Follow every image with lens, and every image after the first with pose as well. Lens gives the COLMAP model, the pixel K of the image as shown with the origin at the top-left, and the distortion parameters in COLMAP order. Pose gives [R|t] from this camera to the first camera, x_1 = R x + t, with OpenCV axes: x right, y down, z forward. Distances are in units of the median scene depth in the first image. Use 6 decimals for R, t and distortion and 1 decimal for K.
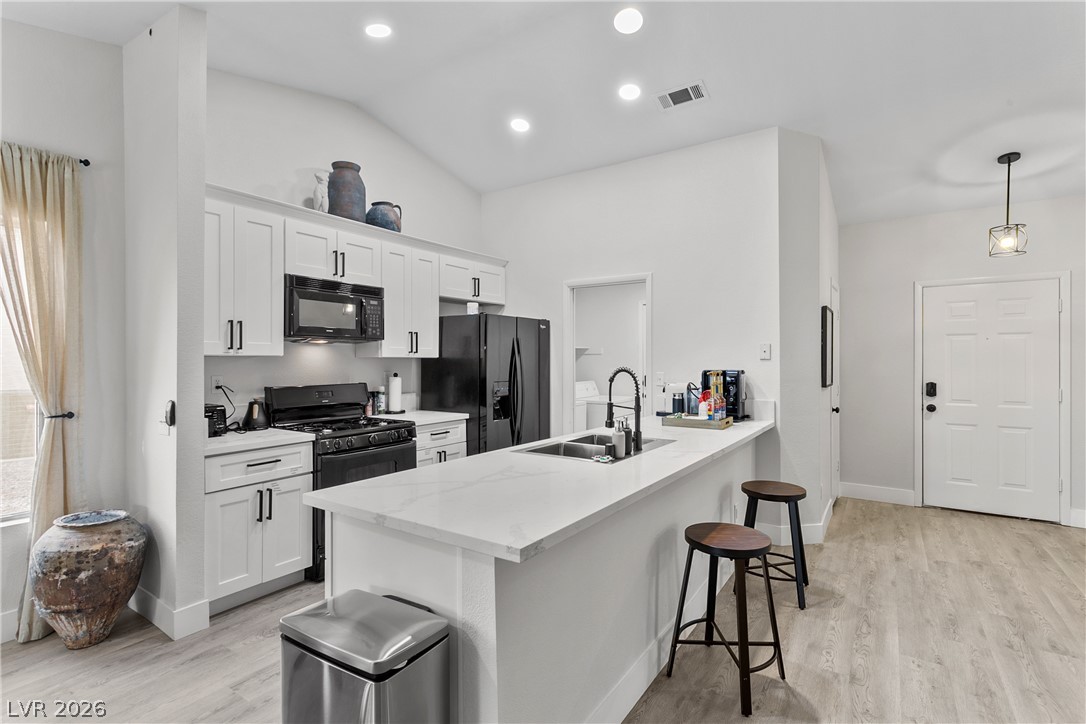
lens RADIAL K [[514.1, 0, 542.9], [0, 514.1, 365.5], [0, 0, 1]] dist [0.003877, 0.000236]
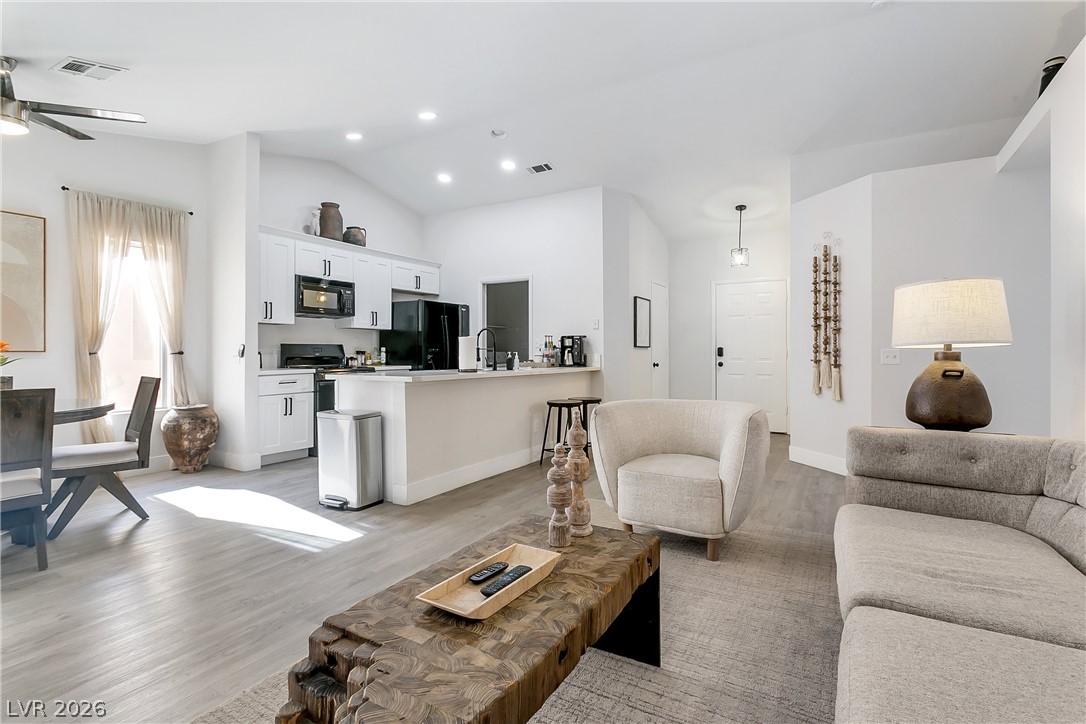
lens RADIAL K [[511.0, 0, 540.1], [0, 511.0, 355.3], [0, 0, 1]] dist [-0.005013, 0.000027]
pose [[0.997585, -0.002050, 0.069423, 0.144751], [0.002383, 0.999986, -0.004718, 0.078227], [-0.069412, 0.004872, 0.997576, -0.588055]]
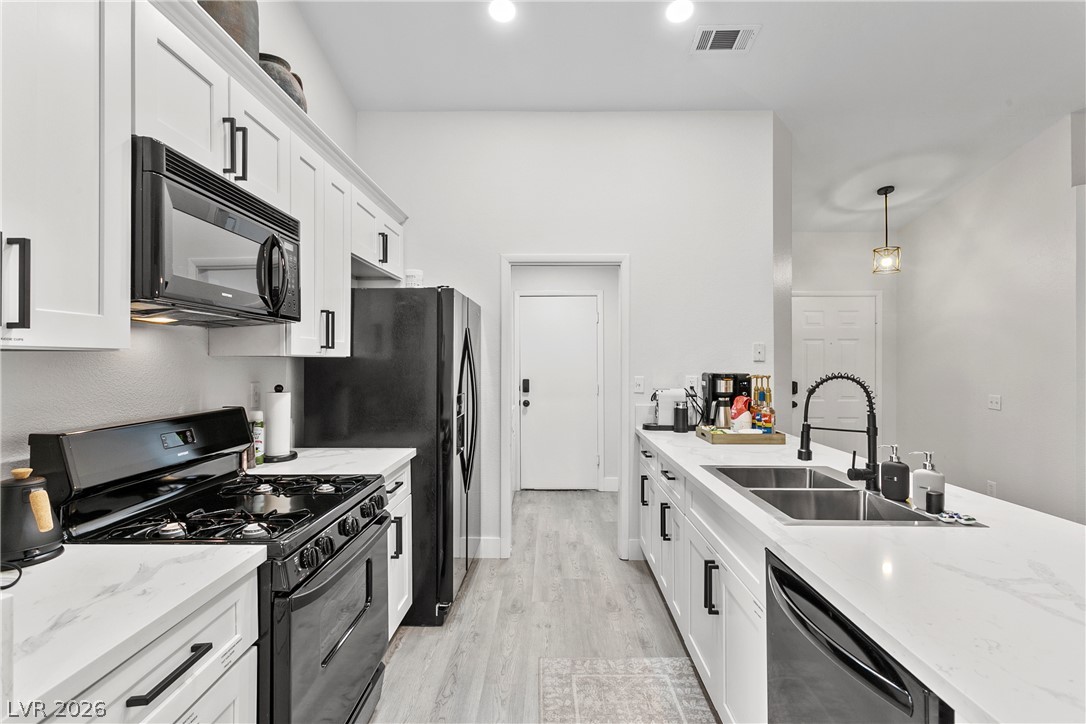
lens RADIAL K [[514.1, 0, 546.7], [0, 514.1, 366.7], [0, 0, 1]] dist [0.003877, 0.000236]
pose [[0.838487, -0.004271, 0.544905, -0.386131], [0.003751, 0.999991, 0.002066, -0.005467], [-0.544909, 0.000312, 0.838495, 0.436603]]
